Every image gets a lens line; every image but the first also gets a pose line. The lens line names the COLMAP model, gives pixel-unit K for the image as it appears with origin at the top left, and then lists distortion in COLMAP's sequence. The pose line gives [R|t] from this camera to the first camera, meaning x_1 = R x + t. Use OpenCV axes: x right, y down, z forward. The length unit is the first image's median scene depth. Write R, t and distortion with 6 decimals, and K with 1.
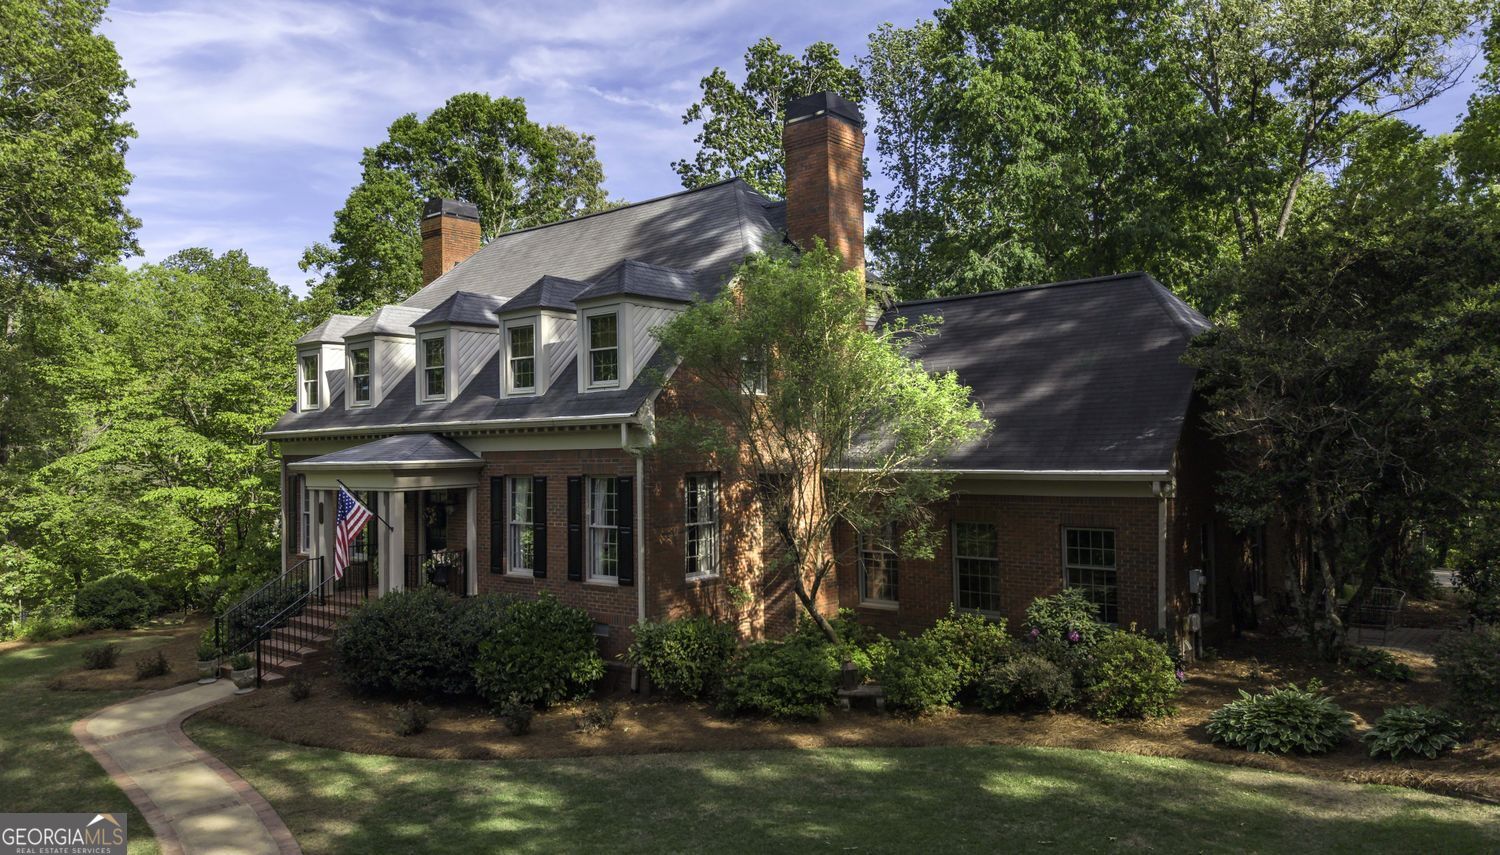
lens RADIAL K [[1048.5, 0, 776.8], [0, 1048.5, 410.8], [0, 0, 1]] dist [0.011882, 0.007939]
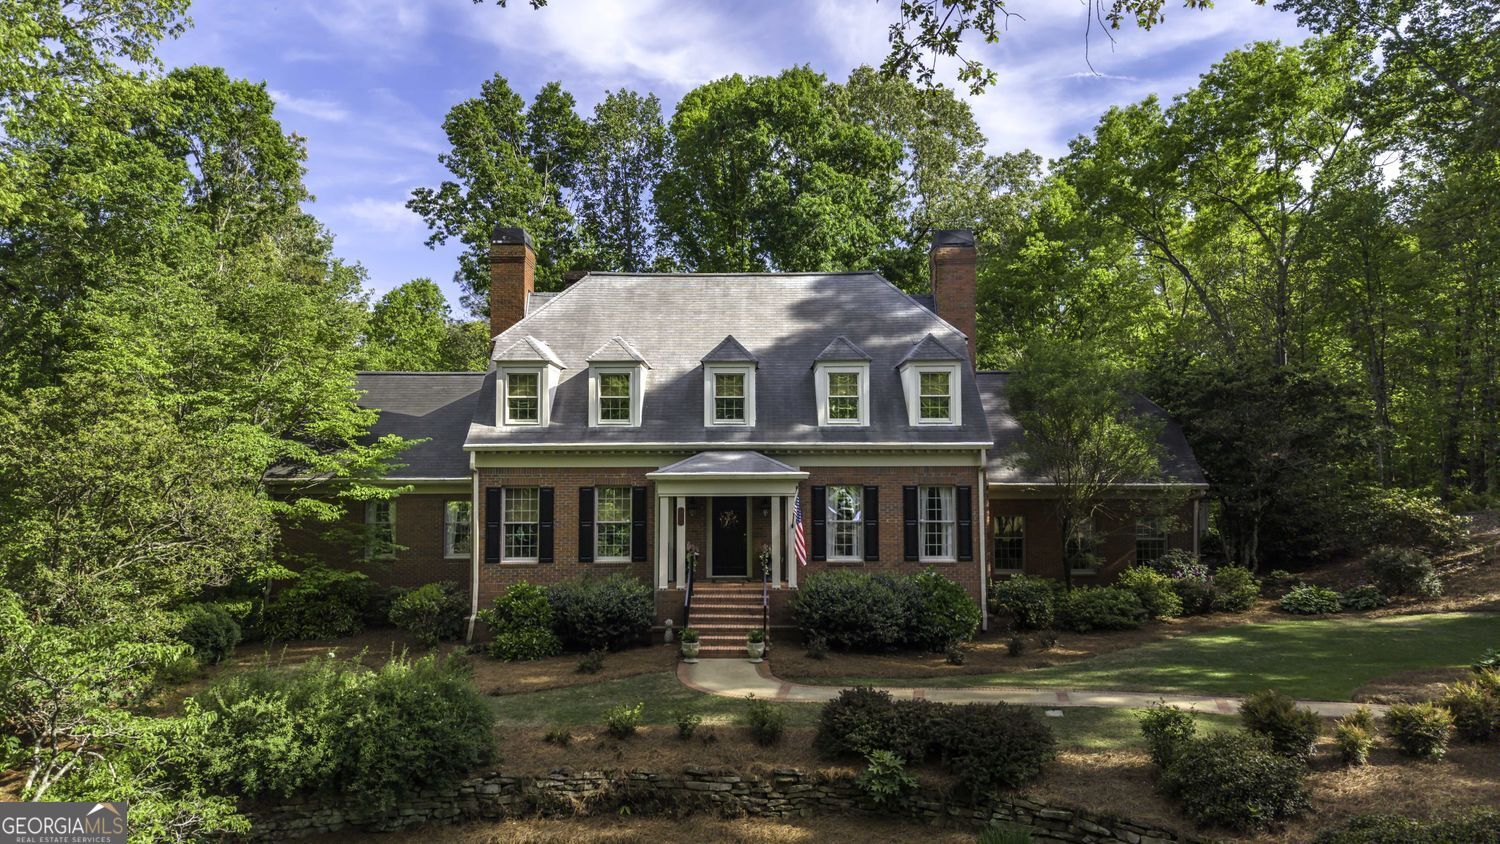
lens RADIAL K [[1008.1, 0, 748.3], [0, 1008.1, 421.2], [0, 0, 1]] dist [0.013532, 0.002484]
pose [[0.764411, 0.049179, 0.642851, -1.216067], [-0.035609, 0.998785, -0.034065, 0.030628], [-0.643745, 0.003148, 0.765234, 0.116459]]
